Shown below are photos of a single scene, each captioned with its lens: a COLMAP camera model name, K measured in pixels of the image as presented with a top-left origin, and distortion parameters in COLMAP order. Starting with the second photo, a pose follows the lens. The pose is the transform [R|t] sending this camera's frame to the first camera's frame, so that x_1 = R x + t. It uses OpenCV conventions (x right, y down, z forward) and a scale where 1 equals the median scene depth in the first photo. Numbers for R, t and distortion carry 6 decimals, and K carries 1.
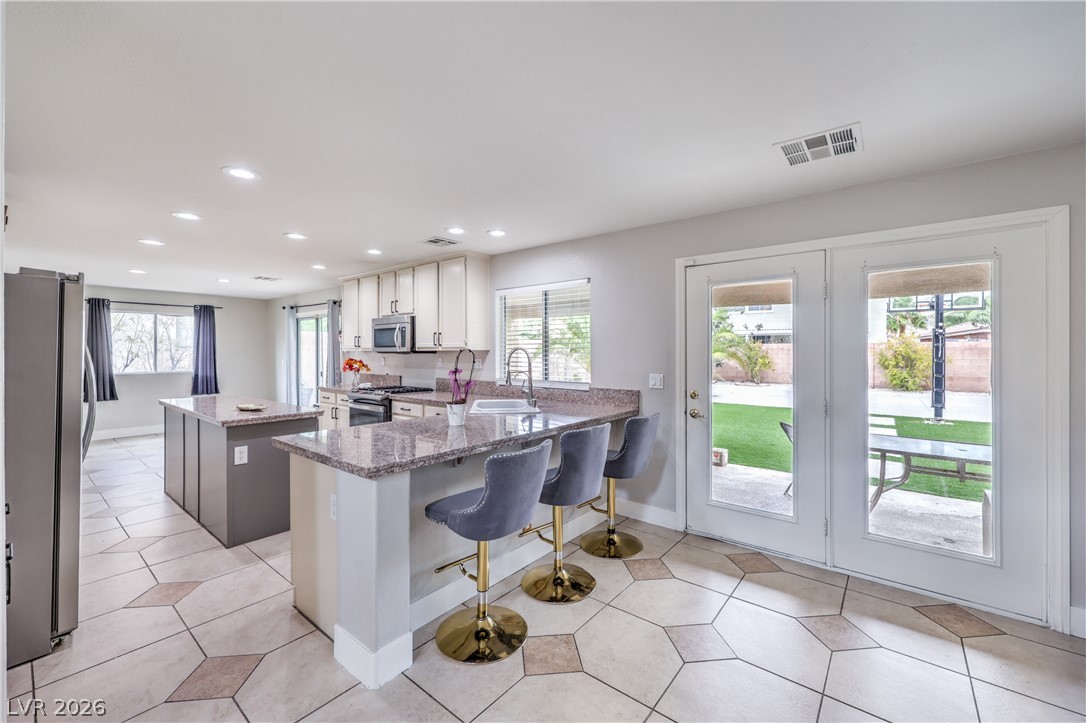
lens RADIAL K [[435.0, 0, 541.9], [0, 435.0, 349.0], [0, 0, 1]] dist [0.000685, 0.000080]
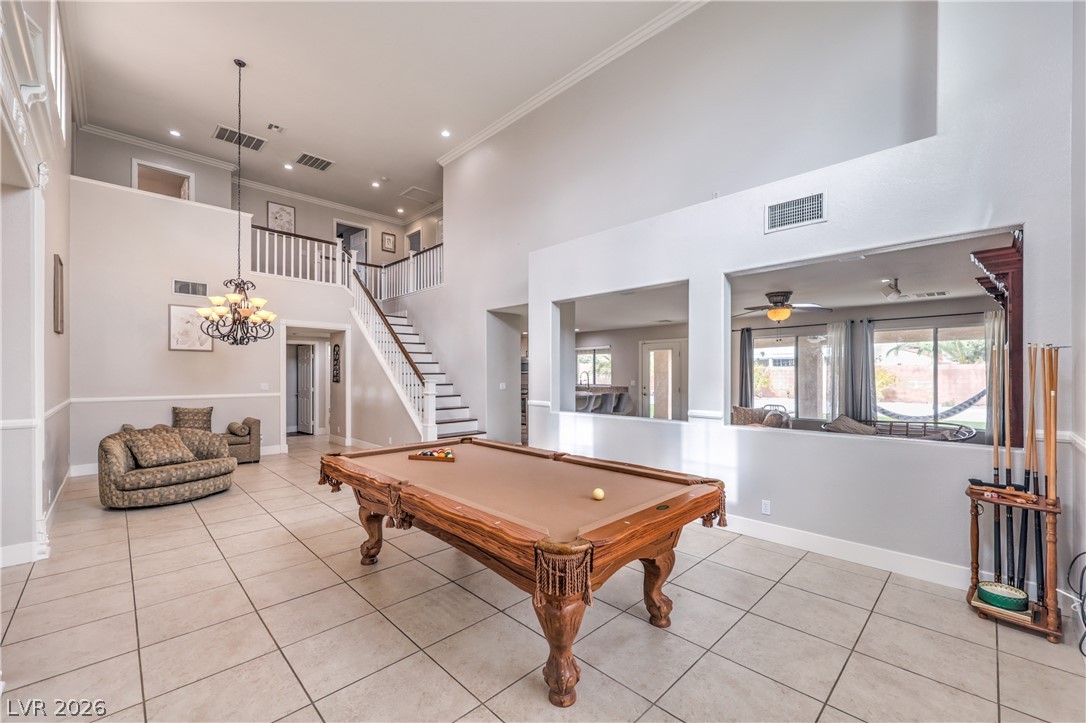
lens RADIAL K [[441.8, 0, 545.1], [0, 441.8, 359.9], [0, 0, 1]] dist [-0.001863, -0.000264]
pose [[0.994039, -0.005508, -0.108882, 0.003003], [0.002750, 0.999672, -0.025459, -0.003890], [0.108986, 0.025007, 0.993729, -1.028470]]
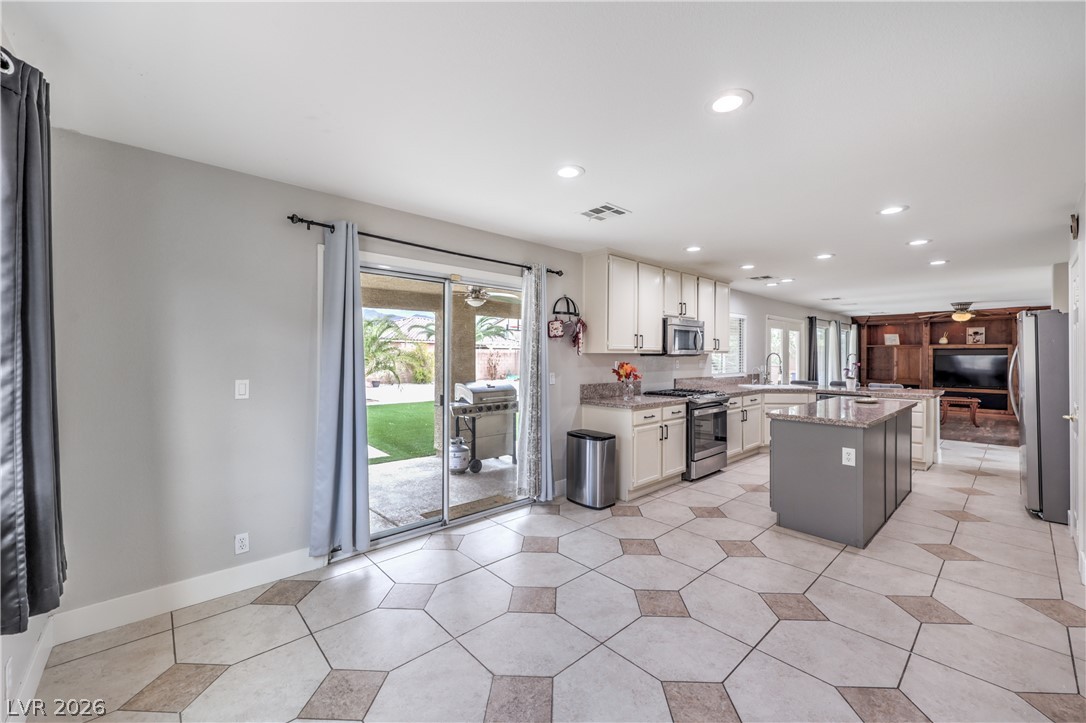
lens RADIAL K [[437.2, 0, 542.9], [0, 437.2, 353.4], [0, 0, 1]] dist [0.000183, -0.000165]
pose [[0.143633, 0.007385, 0.989604, -1.076258], [-0.008228, 0.999947, -0.006268, 0.009763], [-0.989597, -0.007242, 0.143686, 0.922898]]
